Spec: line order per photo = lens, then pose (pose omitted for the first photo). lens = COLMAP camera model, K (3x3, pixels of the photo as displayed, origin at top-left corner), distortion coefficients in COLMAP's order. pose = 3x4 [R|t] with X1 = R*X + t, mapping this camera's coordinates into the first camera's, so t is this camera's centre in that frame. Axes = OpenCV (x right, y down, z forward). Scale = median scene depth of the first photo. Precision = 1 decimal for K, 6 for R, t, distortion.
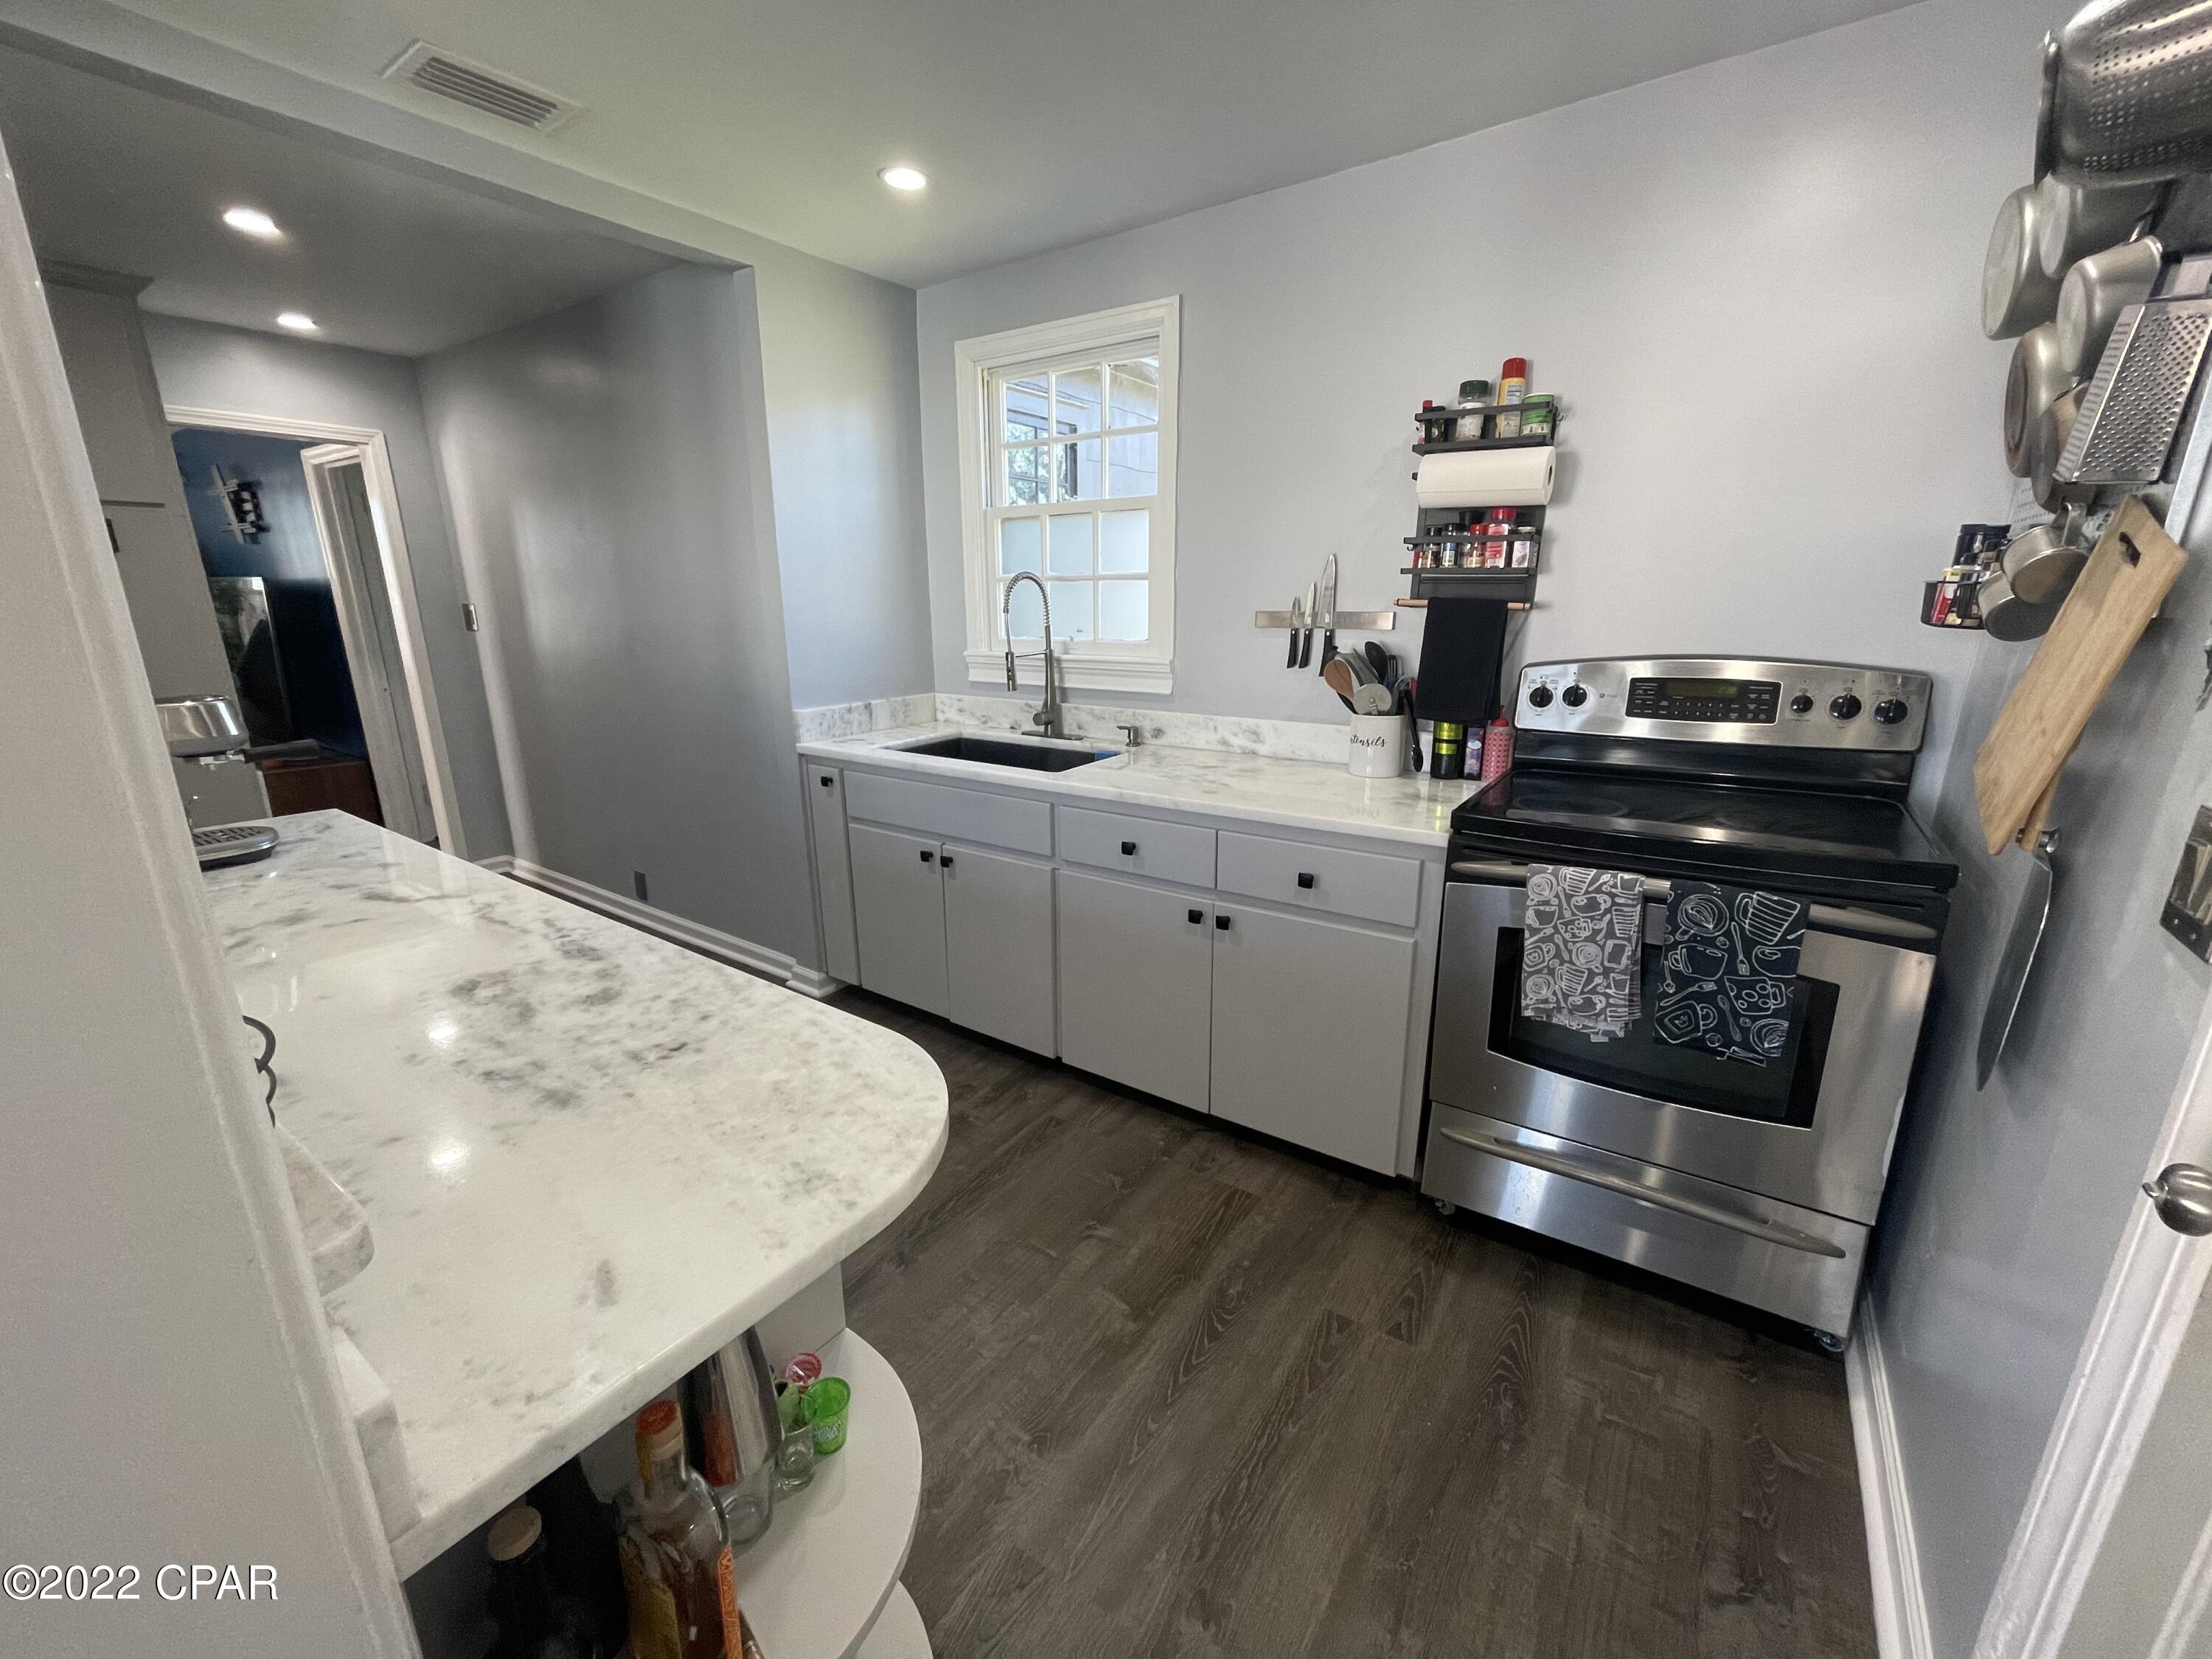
lens RADIAL K [[885.2, 0, 1091.4], [0, 885.2, 836.8], [0, 0, 1]] dist [0.002592, 0.000482]
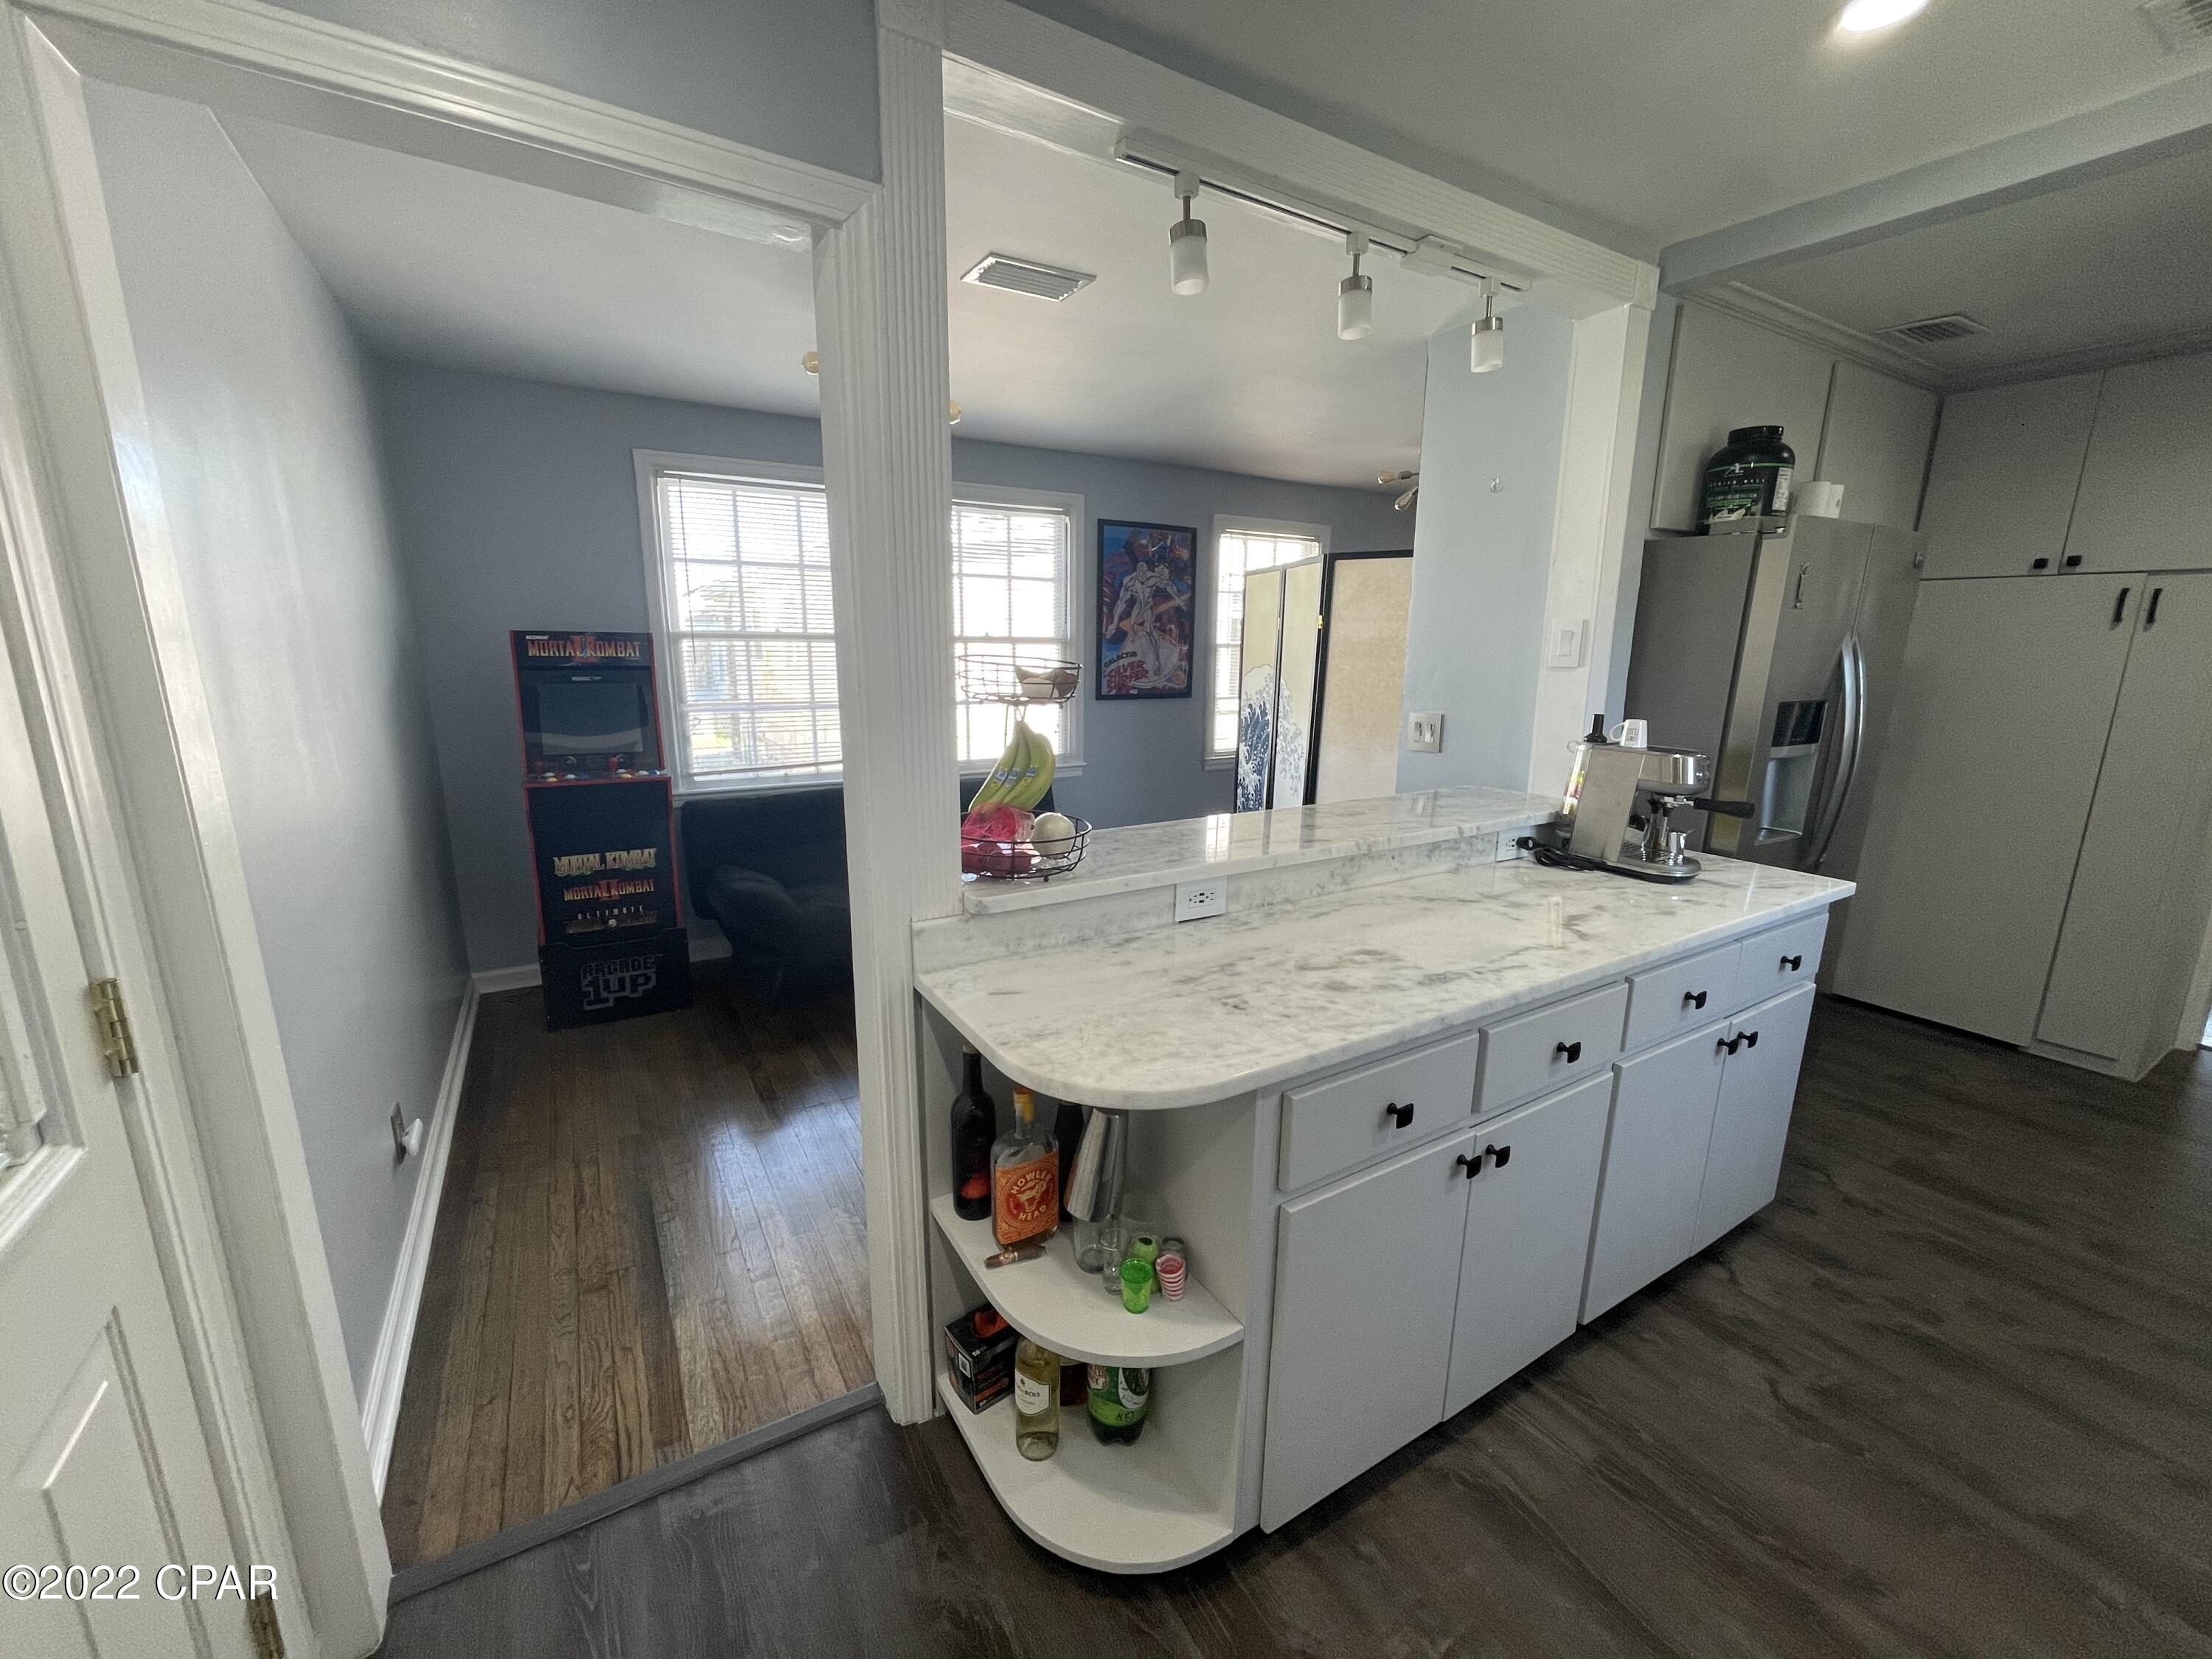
lens RADIAL K [[885.2, 0, 1092.5], [0, 885.2, 834.8], [0, 0, 1]] dist [0.002592, 0.000482]
pose [[-0.413287, 0.196070, -0.889242, 0.708445], [-0.242540, 0.917565, 0.315038, -0.343605], [0.877706, 0.345877, -0.331663, 1.015632]]
